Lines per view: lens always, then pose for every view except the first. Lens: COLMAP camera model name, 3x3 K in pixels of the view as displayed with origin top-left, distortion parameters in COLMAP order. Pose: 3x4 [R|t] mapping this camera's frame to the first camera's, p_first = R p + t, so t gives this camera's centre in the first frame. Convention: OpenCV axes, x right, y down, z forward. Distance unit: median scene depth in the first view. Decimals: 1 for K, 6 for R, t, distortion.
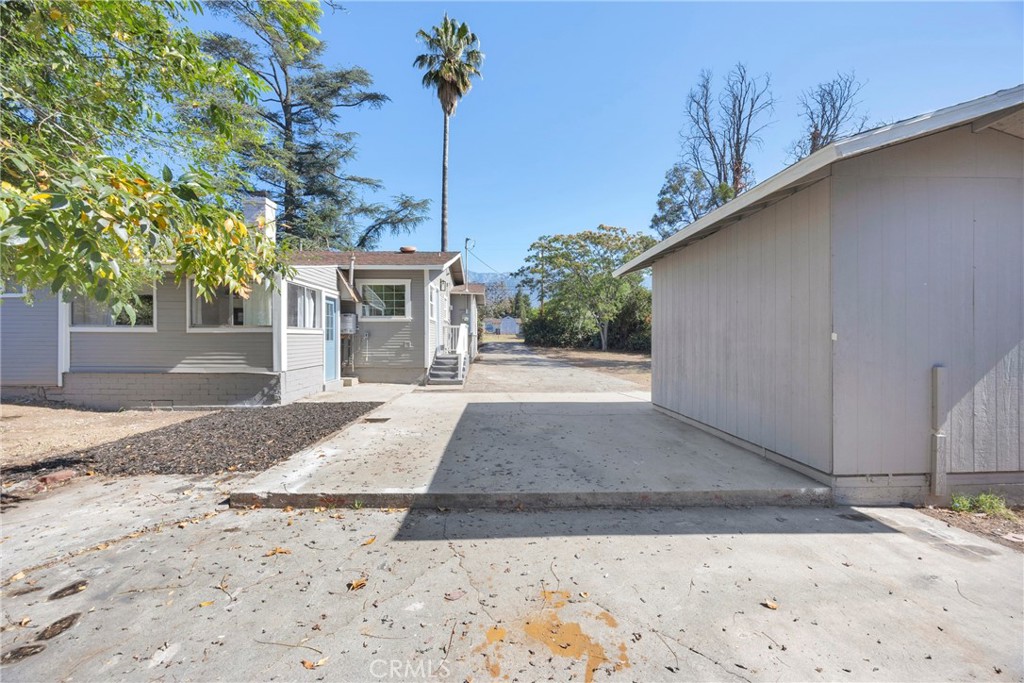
lens RADIAL K [[387.6, 0, 508.5], [0, 387.6, 342.4], [0, 0, 1]] dist [-0.002906, 0.000279]
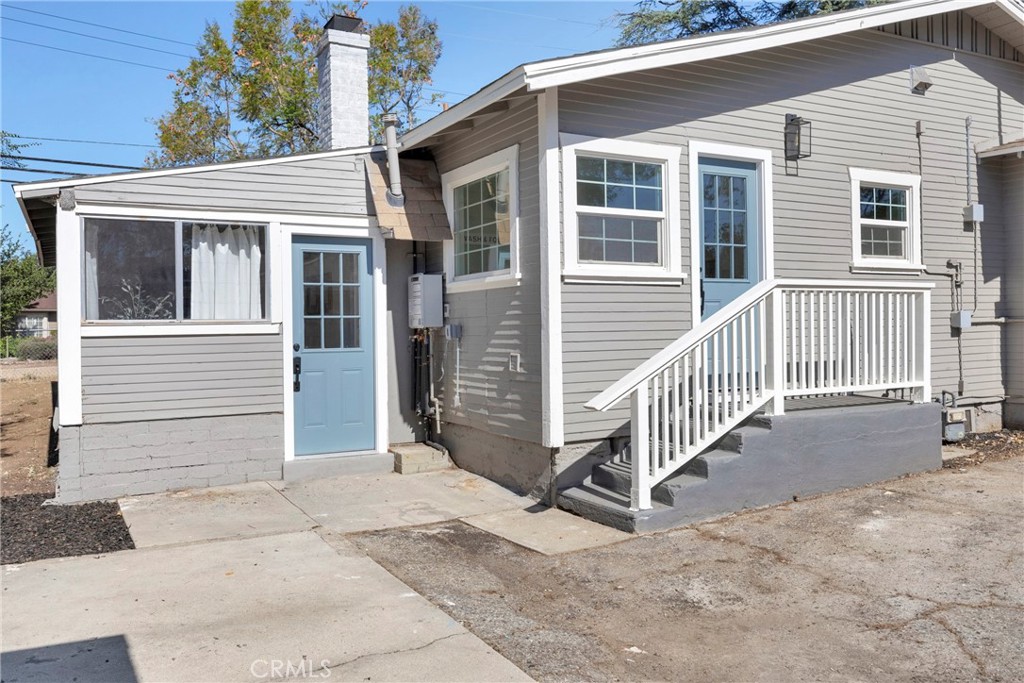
lens RADIAL K [[844.1, 0, 509.2], [0, 844.1, 334.3], [0, 0, 1]] dist [-0.023280, 0.025155]
pose [[0.432973, 0.004153, -0.901397, 0.355094], [0.003925, 0.999971, 0.006492, -0.022625], [0.901398, -0.006349, 0.432944, 0.767572]]
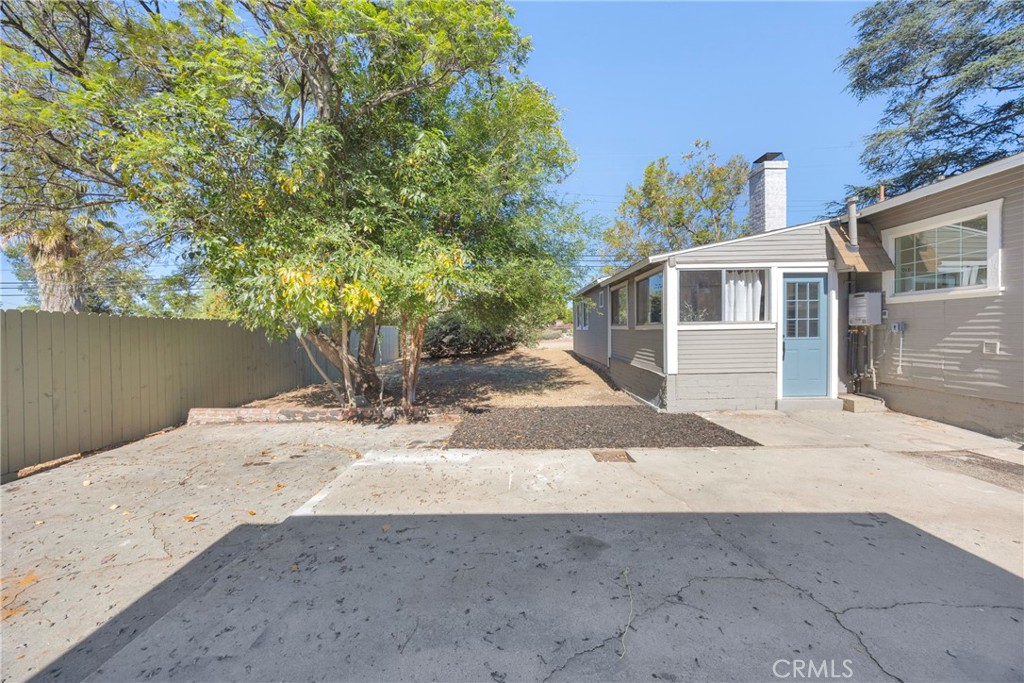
lens RADIAL K [[387.6, 0, 516.1], [0, 387.6, 338.3], [0, 0, 1]] dist [-0.002906, 0.000279]
pose [[-0.044166, 0.023225, -0.998754, 0.224776], [0.005815, 0.999719, 0.022991, -0.020445], [0.999007, -0.004792, -0.044288, 0.510560]]
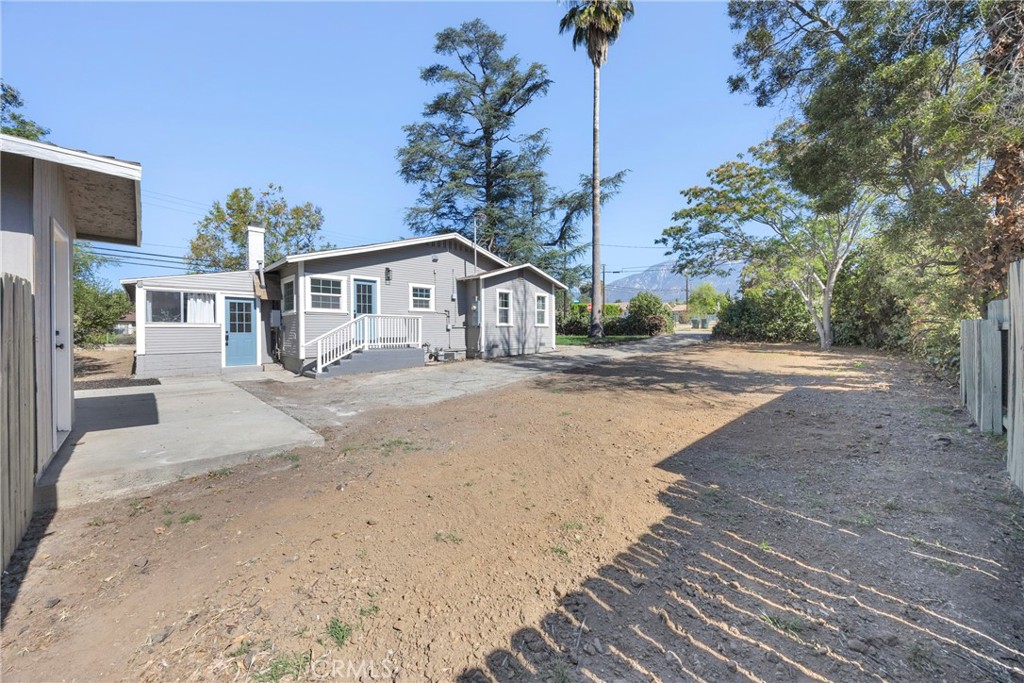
lens RADIAL K [[387.6, 0, 503.2], [0, 387.6, 336.5], [0, 0, 1]] dist [-0.002906, 0.000279]
pose [[0.653131, 0.007846, -0.757204, 0.976272], [-0.004848, 0.999969, 0.006180, -0.003792], [0.757229, -0.000365, 0.653149, 0.799325]]
